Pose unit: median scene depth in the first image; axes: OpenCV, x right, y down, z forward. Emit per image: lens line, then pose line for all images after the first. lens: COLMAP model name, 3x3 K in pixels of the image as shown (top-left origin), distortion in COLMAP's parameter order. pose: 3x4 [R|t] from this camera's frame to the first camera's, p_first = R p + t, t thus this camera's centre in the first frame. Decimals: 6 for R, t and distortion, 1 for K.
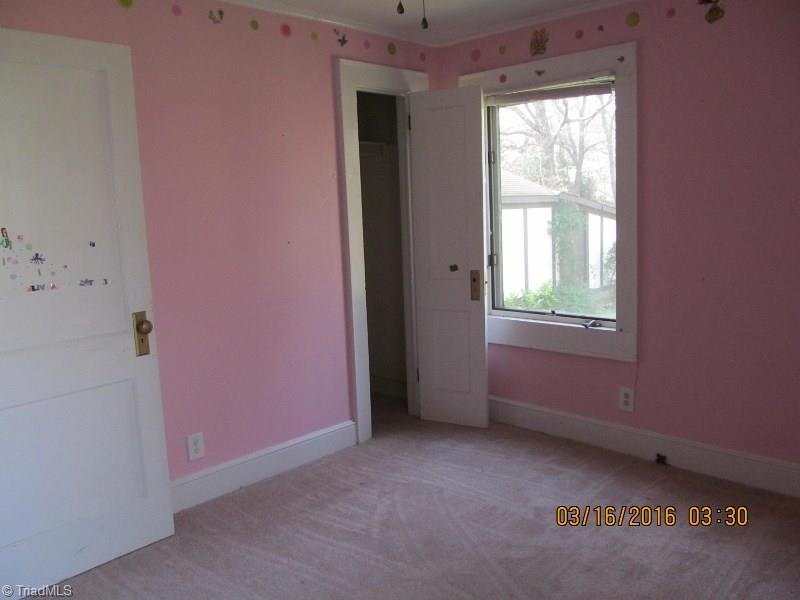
lens RADIAL K [[661.2, 0, 402.4], [0, 661.2, 293.2], [0, 0, 1]] dist [-0.068180, 0.033552]
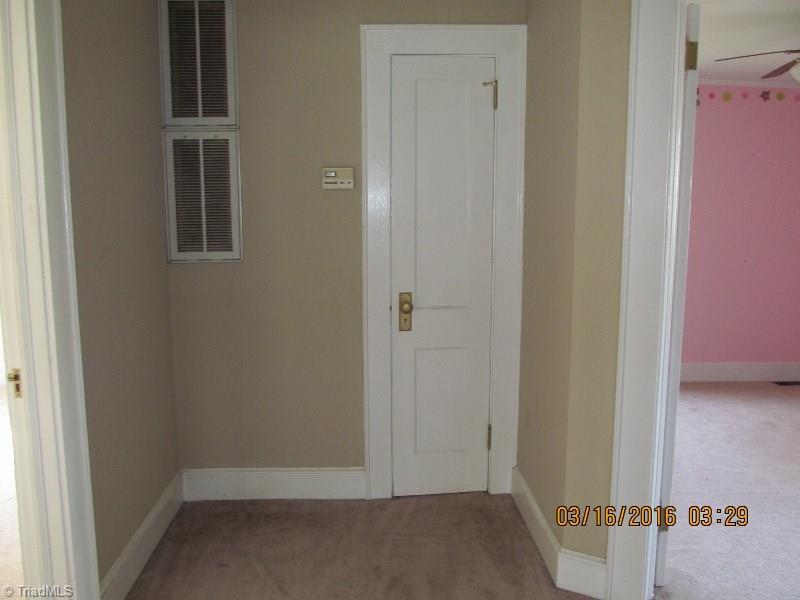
lens RADIAL K [[661.2, 0, 402.4], [0, 661.2, 293.2], [0, 0, 1]] dist [-0.068180, 0.033552]
pose [[0.683115, -0.051834, 0.728469, -1.095487], [0.069014, 0.997596, 0.006266, -0.000525], [-0.727042, 0.045994, 0.685051, 0.355484]]
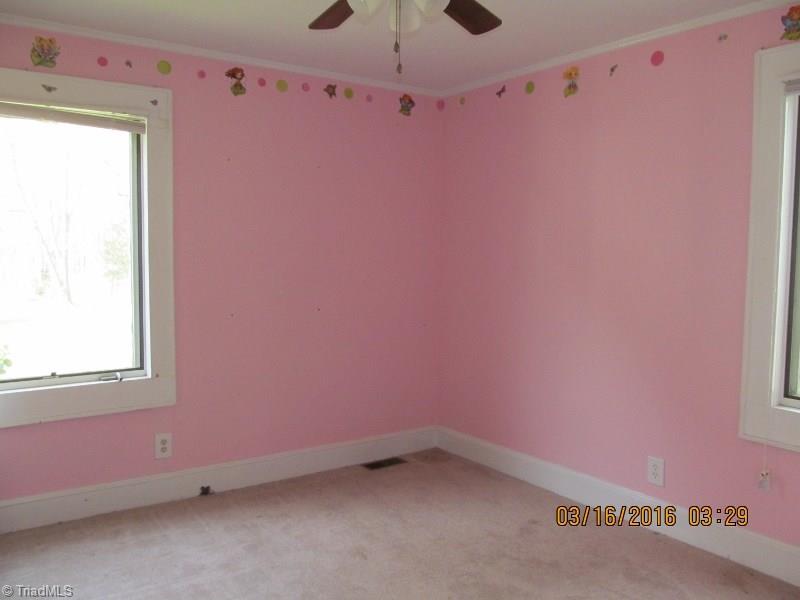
lens RADIAL K [[661.2, 0, 402.4], [0, 661.2, 293.2], [0, 0, 1]] dist [-0.068180, 0.033552]
pose [[0.180468, -0.029817, 0.983129, -0.552470], [0.119687, 0.992778, 0.008140, -0.029673], [-0.976272, 0.116199, 0.182733, 0.452781]]
